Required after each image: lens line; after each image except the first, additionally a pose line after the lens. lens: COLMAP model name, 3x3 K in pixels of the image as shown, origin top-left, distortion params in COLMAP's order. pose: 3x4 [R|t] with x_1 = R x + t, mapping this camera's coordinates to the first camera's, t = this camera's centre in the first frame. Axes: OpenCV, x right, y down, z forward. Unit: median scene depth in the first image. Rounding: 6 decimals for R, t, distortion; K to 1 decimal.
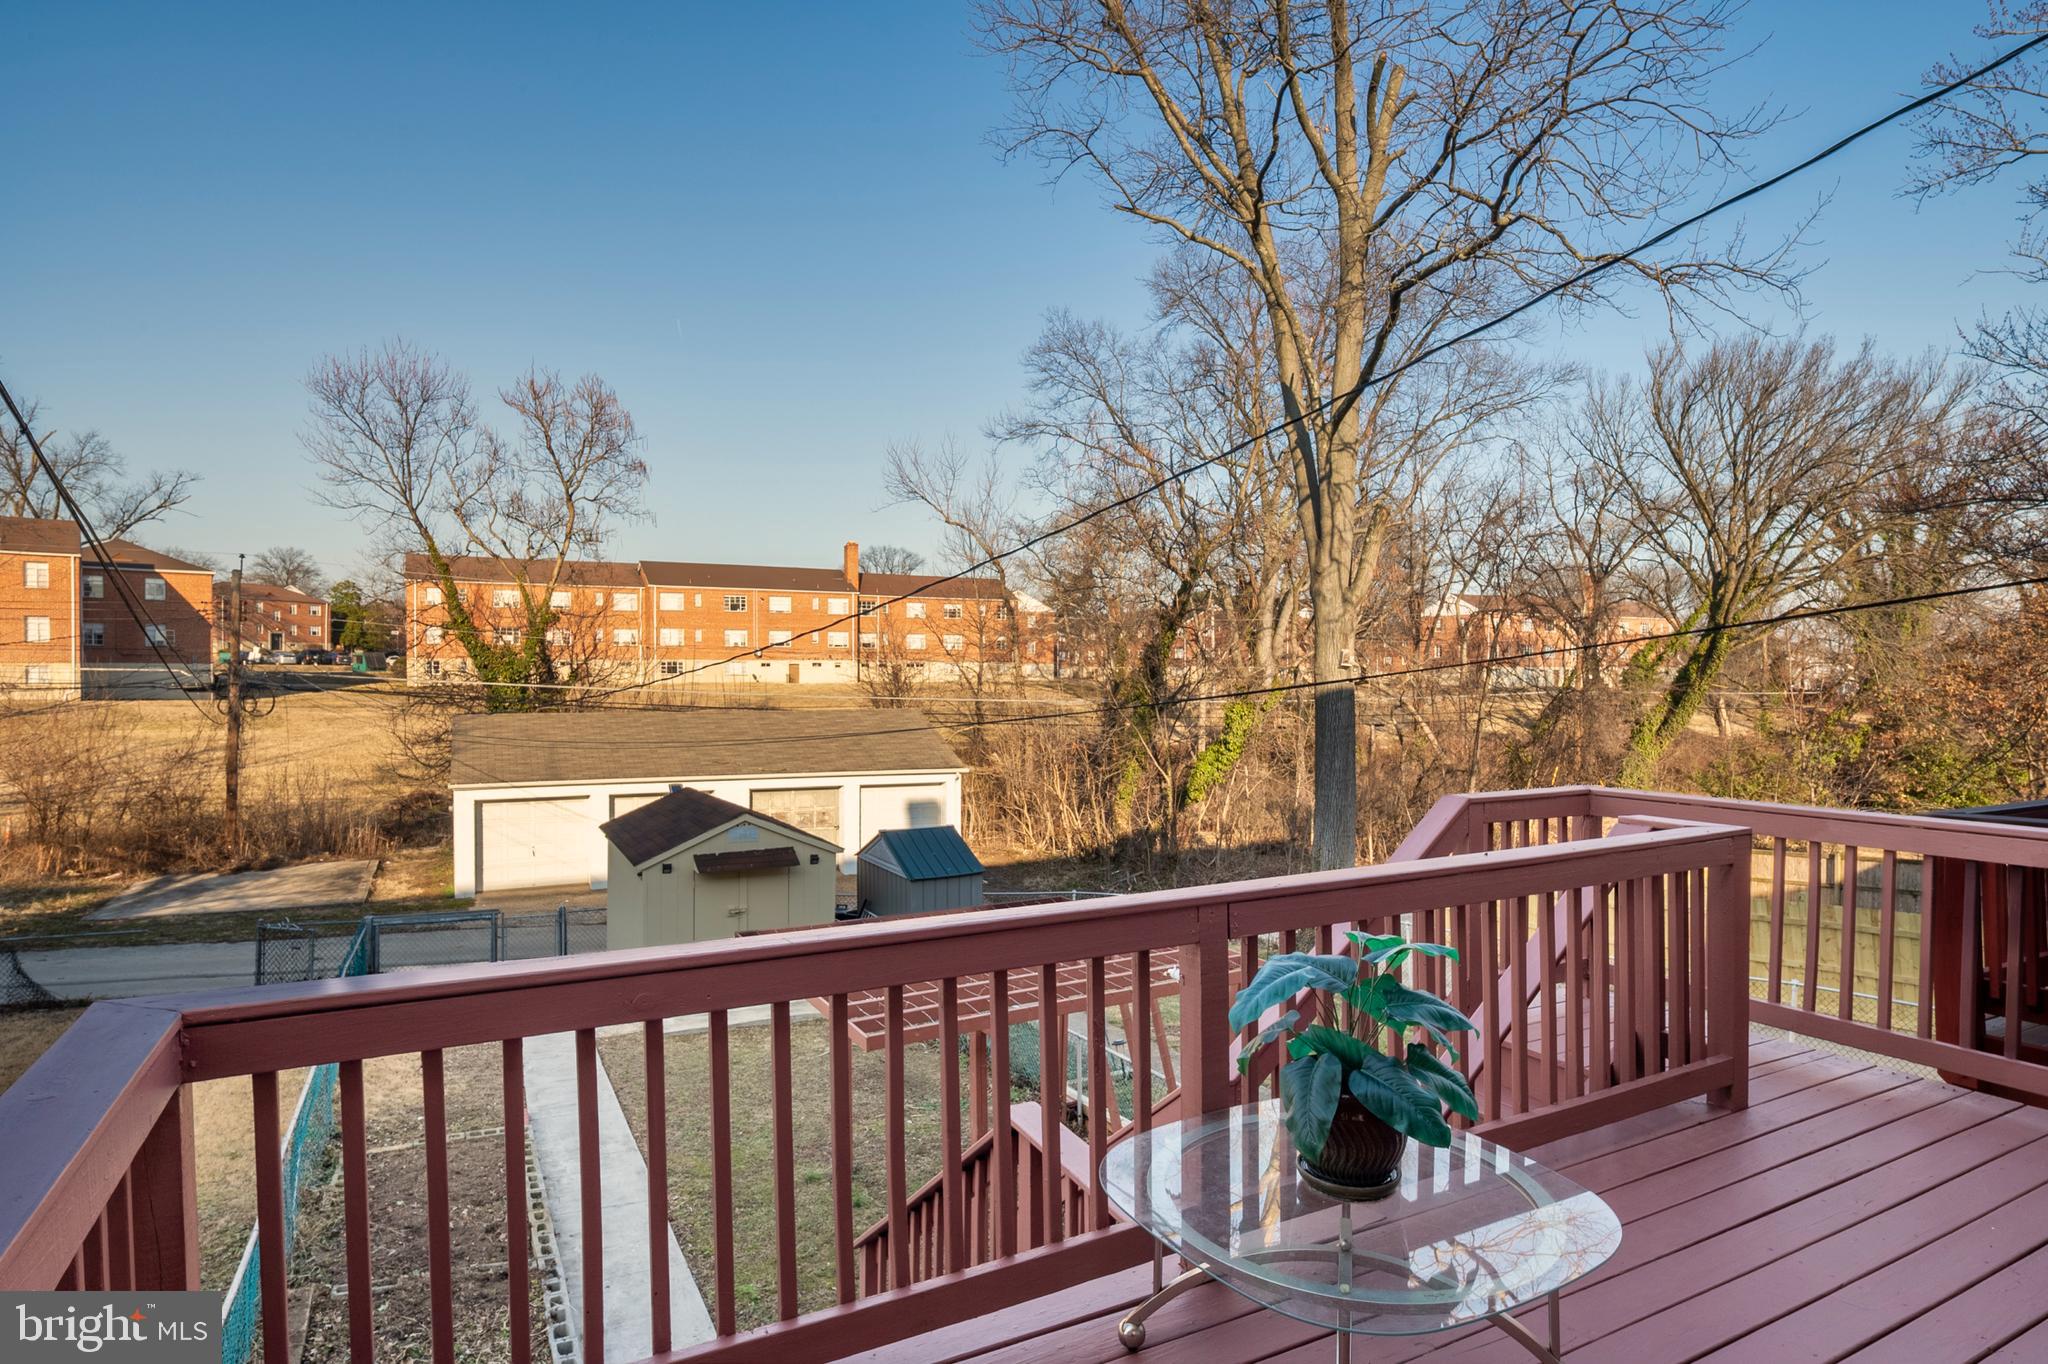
lens RADIAL K [[1106.0, 0, 1014.5], [0, 1106.0, 691.5], [0, 0, 1]] dist [-0.002442, -0.007488]
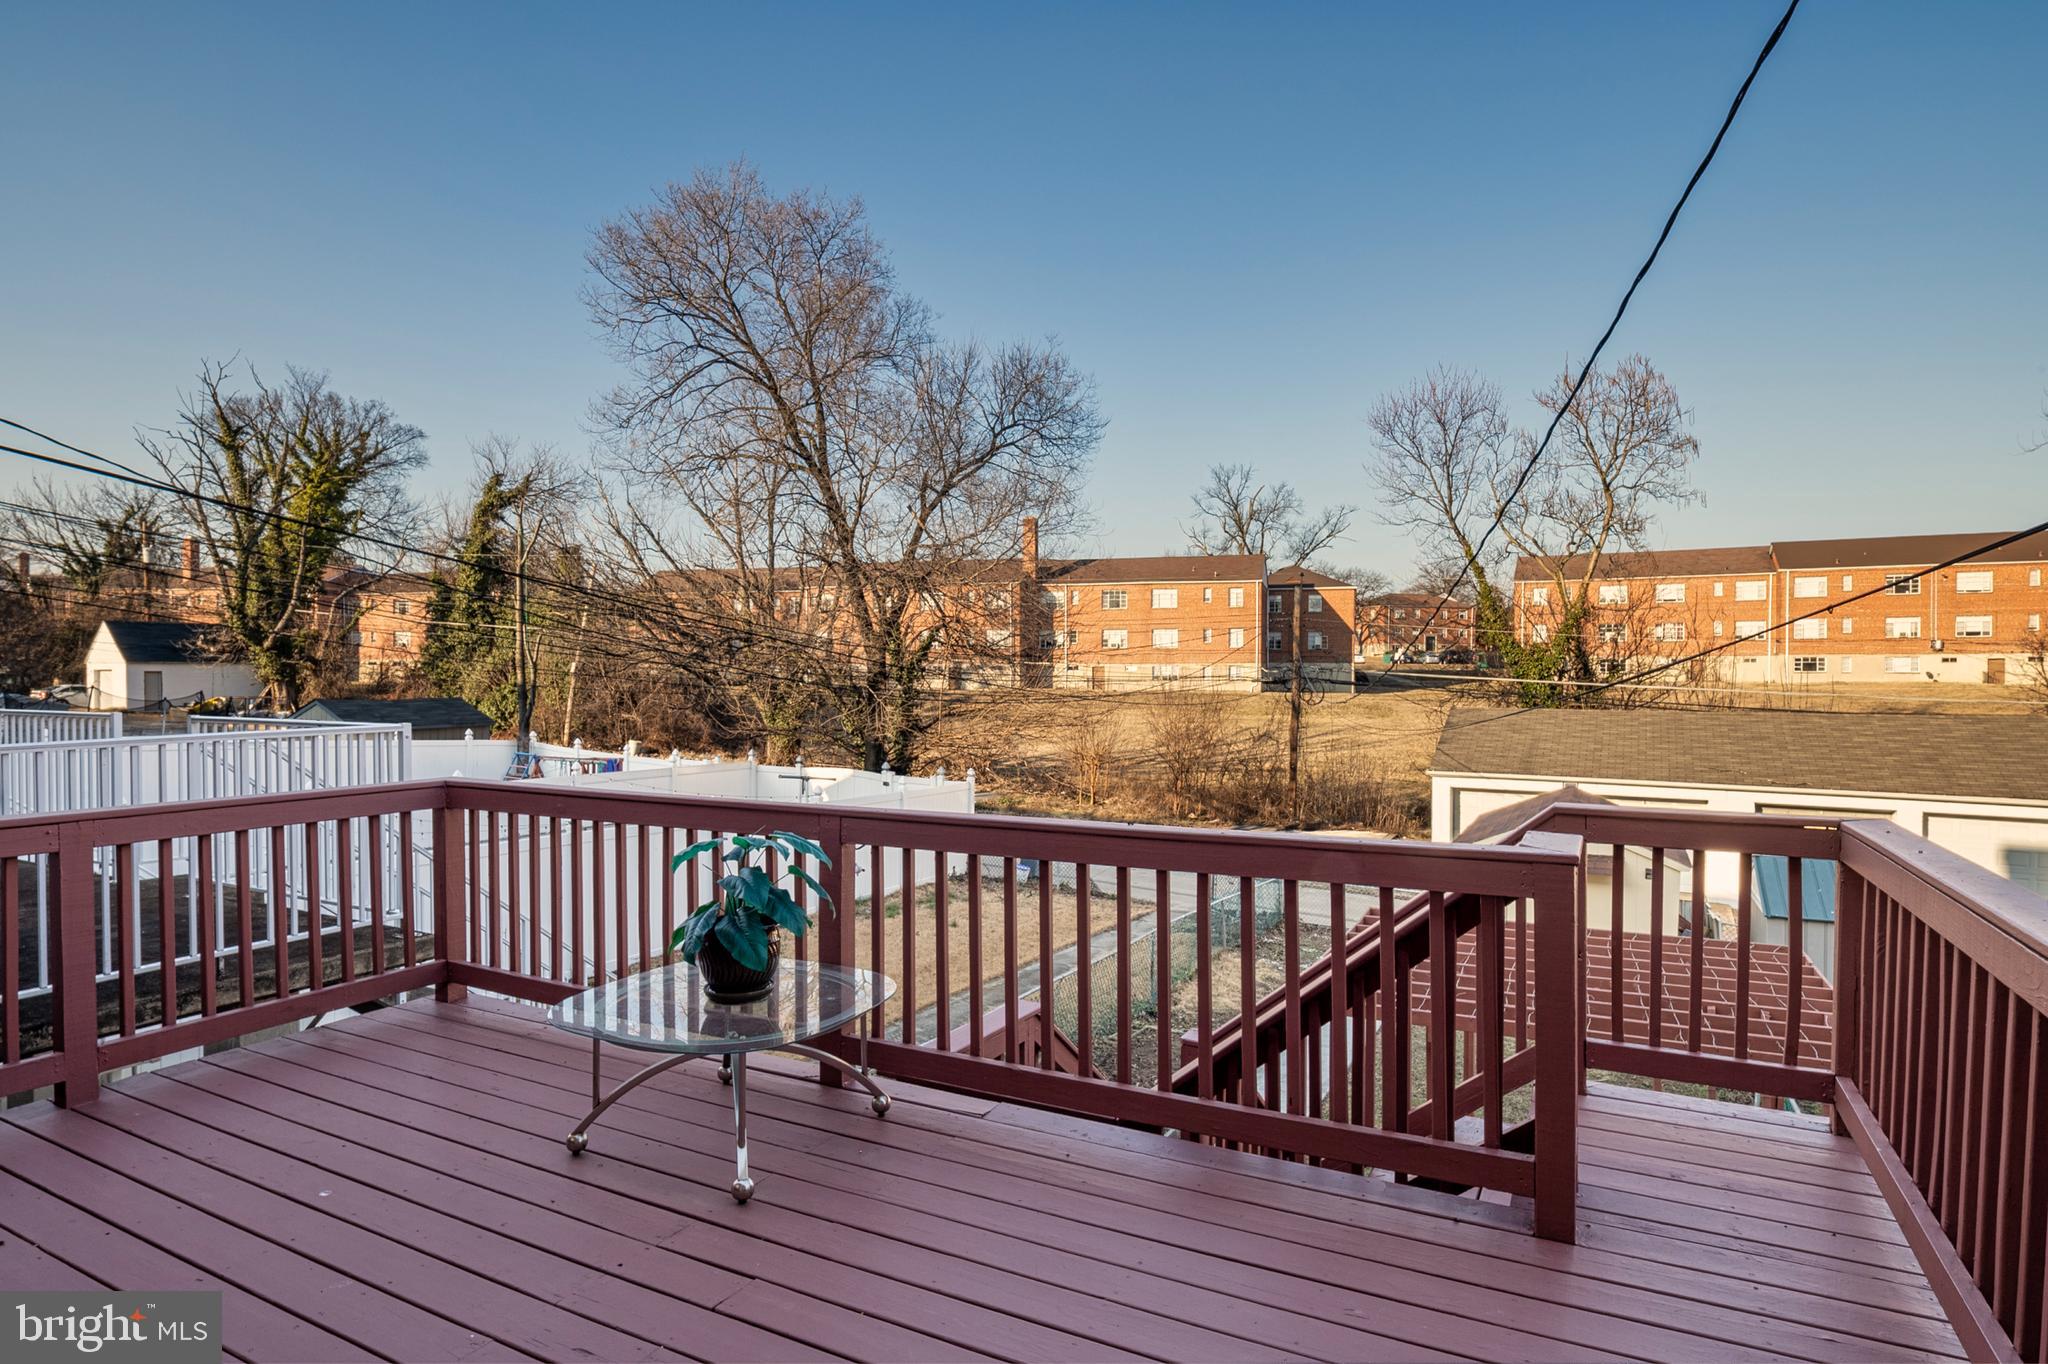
lens RADIAL K [[1106.0, 0, 1017.2], [0, 1106.0, 690.1], [0, 0, 1]] dist [-0.002442, -0.007488]
pose [[0.566450, 0.012521, -0.824001, 0.101557], [-0.012801, 0.999898, 0.006394, 0.001712], [0.823997, 0.006926, 0.566552, 0.028323]]
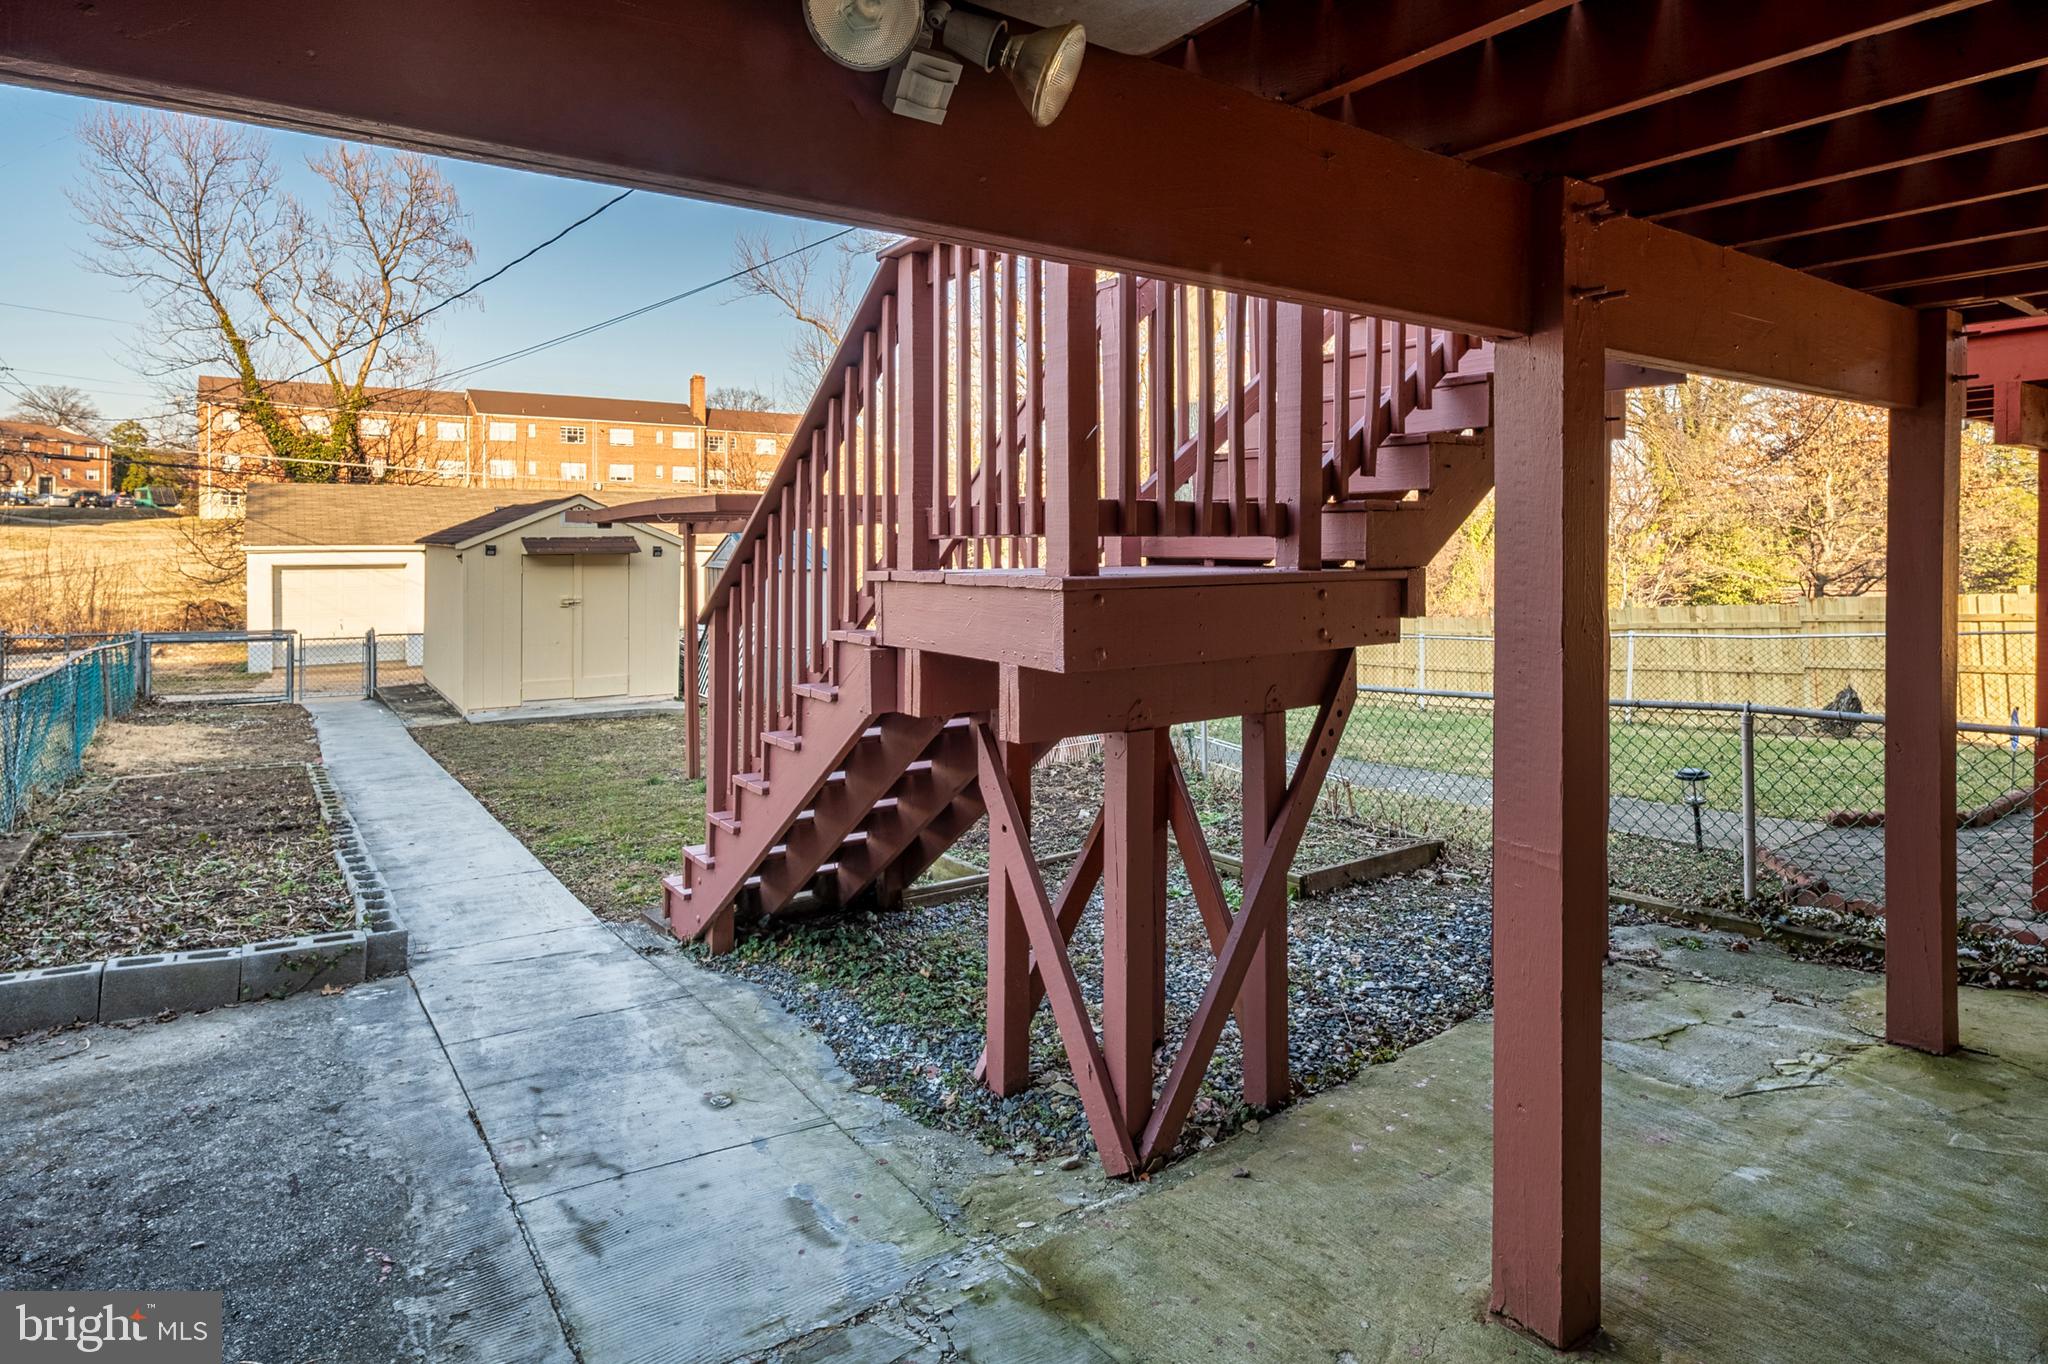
lens RADIAL K [[1106.0, 0, 1012.7], [0, 1106.0, 544.9], [0, 0, 1]] dist [-0.002442, -0.007488]
pose [[0.991452, -0.003973, 0.130414, -0.002019], [0.005297, 0.999938, -0.009804, 0.060900], [-0.130367, 0.010411, 0.991411, 0.013635]]
